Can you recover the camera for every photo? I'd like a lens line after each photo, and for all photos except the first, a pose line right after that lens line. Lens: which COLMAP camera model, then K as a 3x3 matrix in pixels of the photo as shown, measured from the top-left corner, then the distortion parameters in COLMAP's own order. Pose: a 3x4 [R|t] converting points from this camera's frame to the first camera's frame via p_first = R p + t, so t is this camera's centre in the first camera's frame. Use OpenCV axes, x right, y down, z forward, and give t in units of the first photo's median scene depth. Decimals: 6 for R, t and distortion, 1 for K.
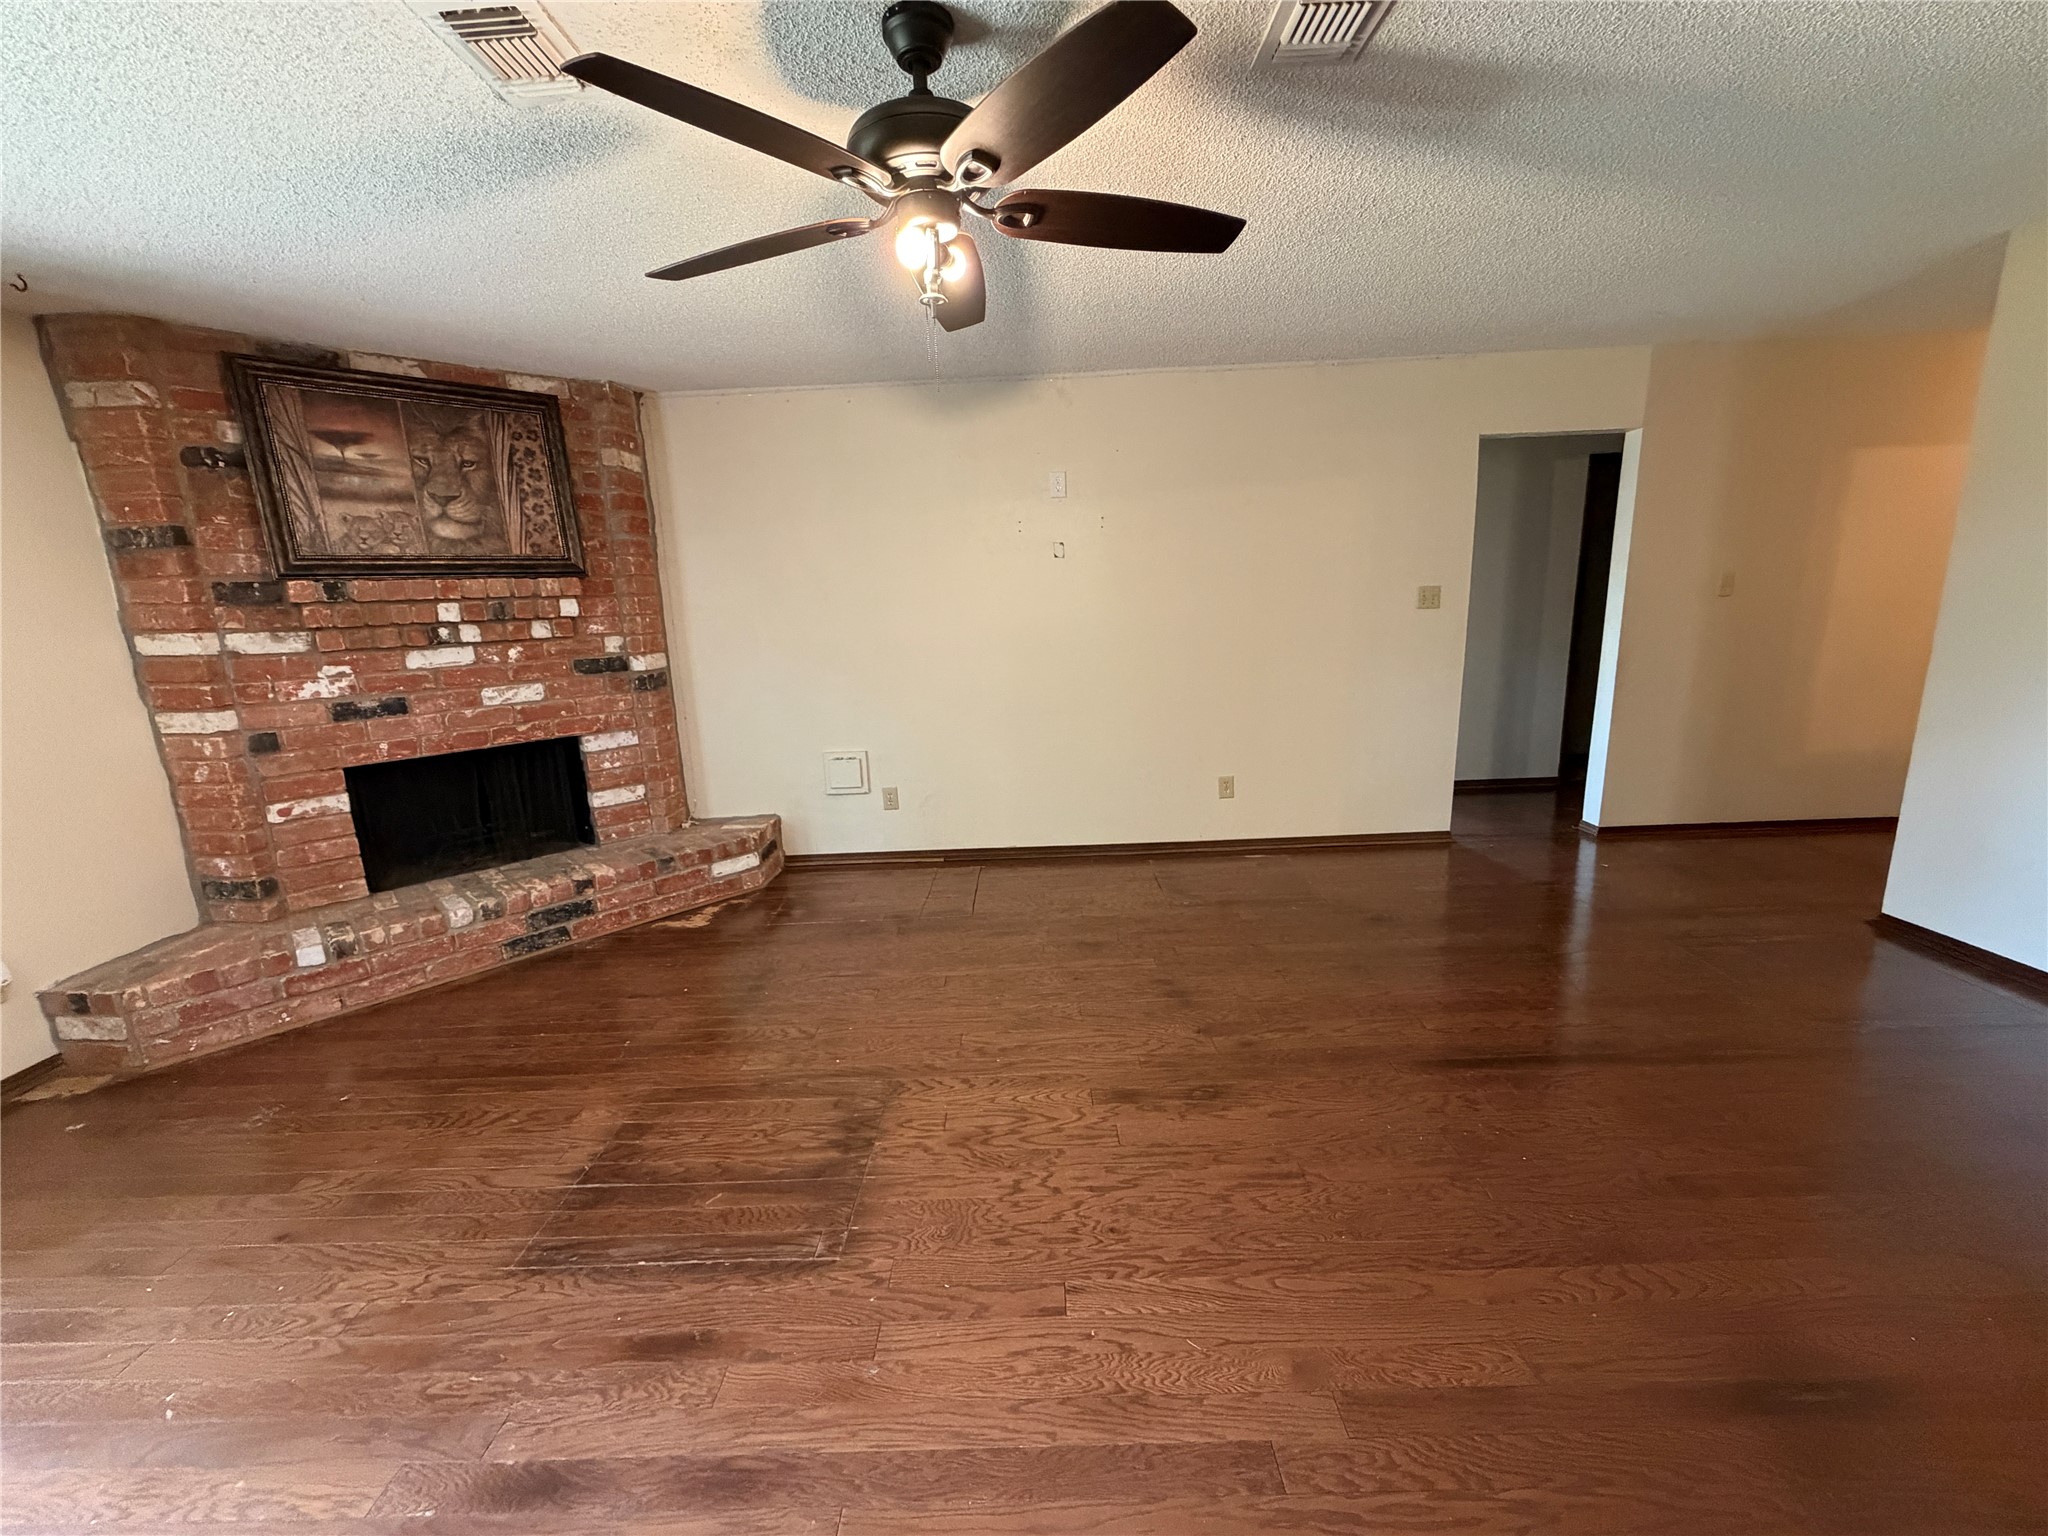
lens RADIAL K [[821.9, 0, 1018.1], [0, 821.9, 769.4], [0, 0, 1]] dist [0.003620, 0.000355]
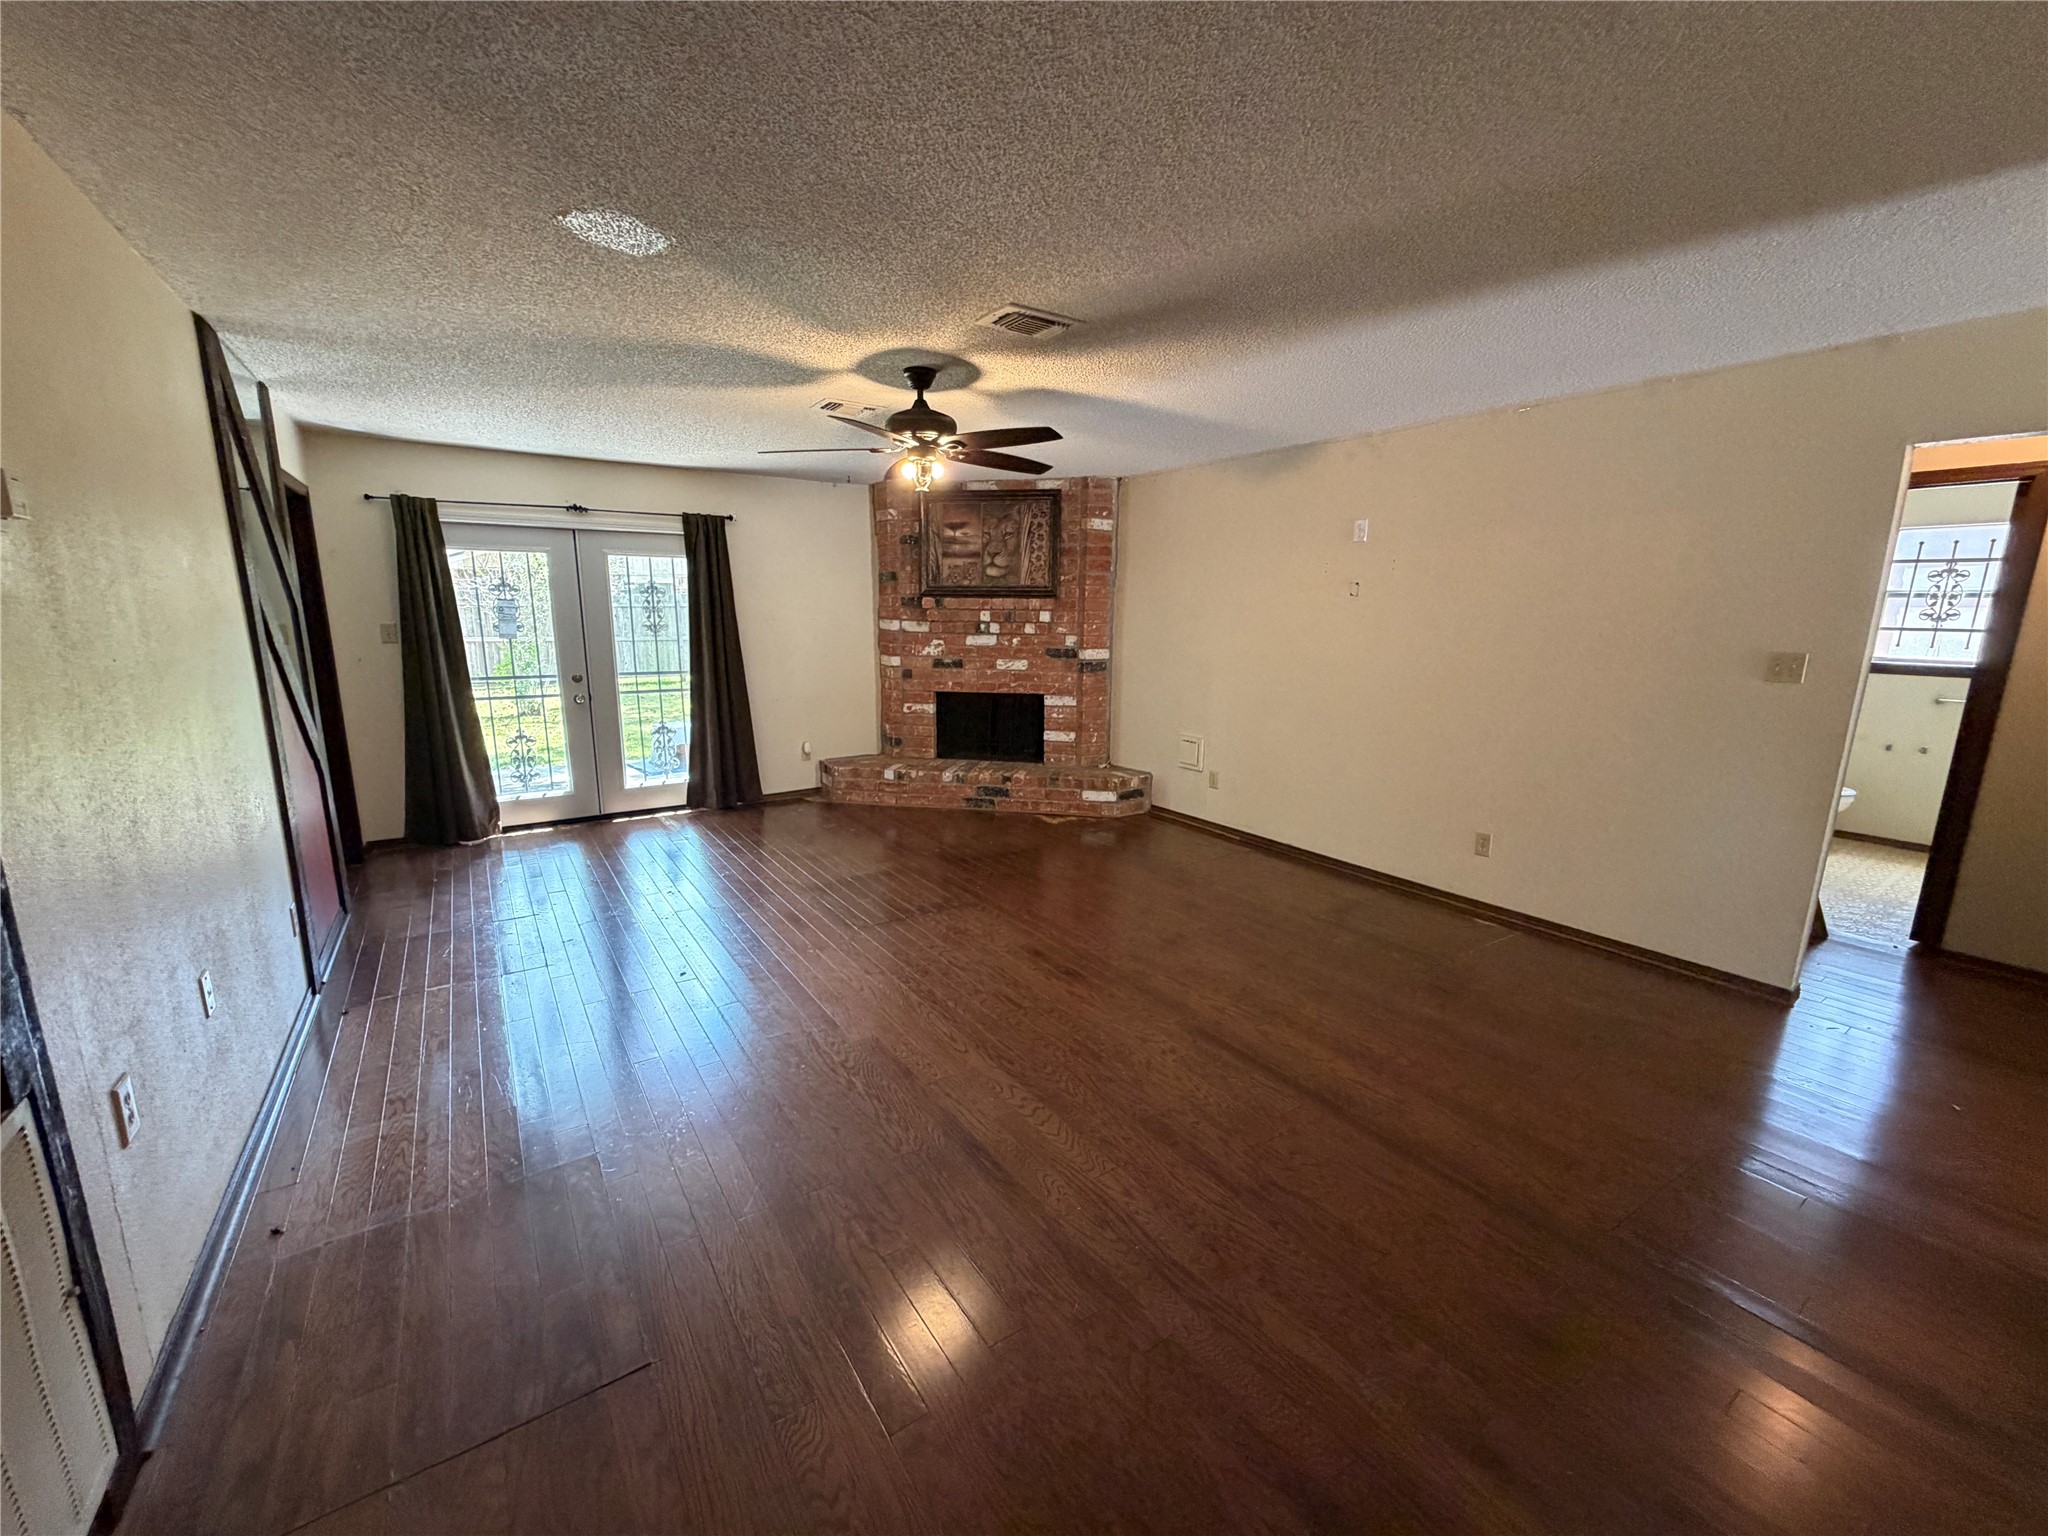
lens RADIAL K [[821.9, 0, 1018.1], [0, 821.9, 769.4], [0, 0, 1]] dist [0.003620, 0.000355]
pose [[0.566214, 0.206695, -0.797922, 0.853268], [-0.203241, 0.973169, 0.107869, -0.068788], [0.798809, 0.101094, 0.593030, 0.008880]]
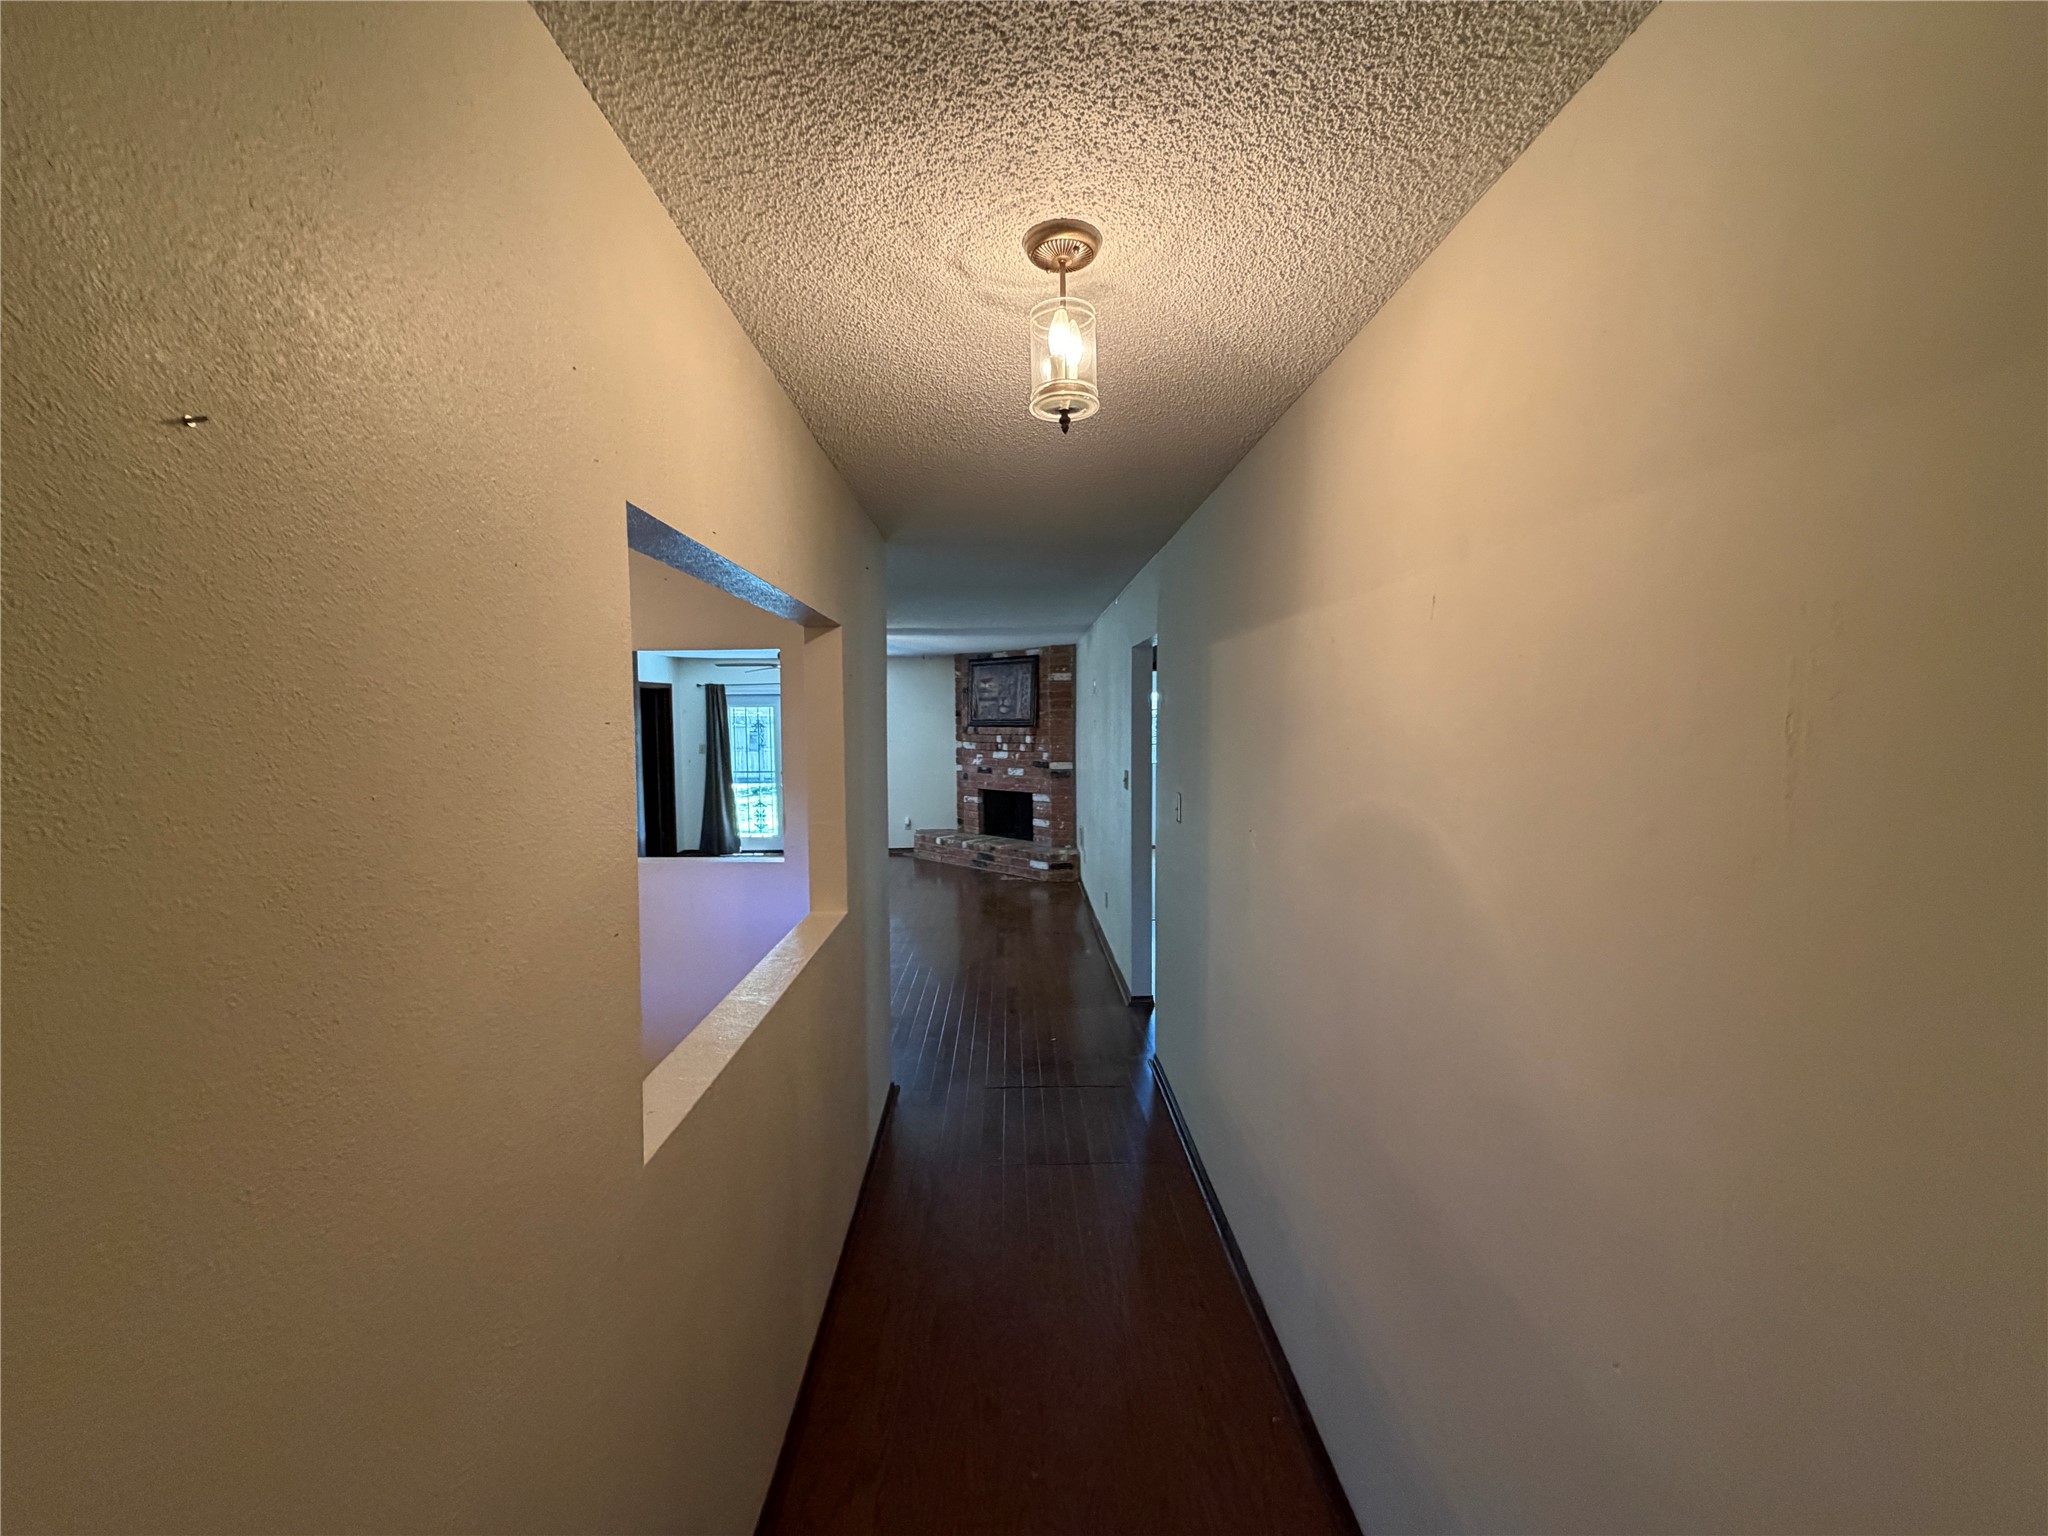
lens RADIAL K [[821.9, 0, 1018.1], [0, 821.9, 769.4], [0, 0, 1]] dist [0.003620, 0.000355]
pose [[0.017103, 0.107077, -0.994104, 1.962775], [-0.200665, 0.974388, 0.101501, -0.369978], [0.979511, 0.197746, 0.038152, 0.949514]]
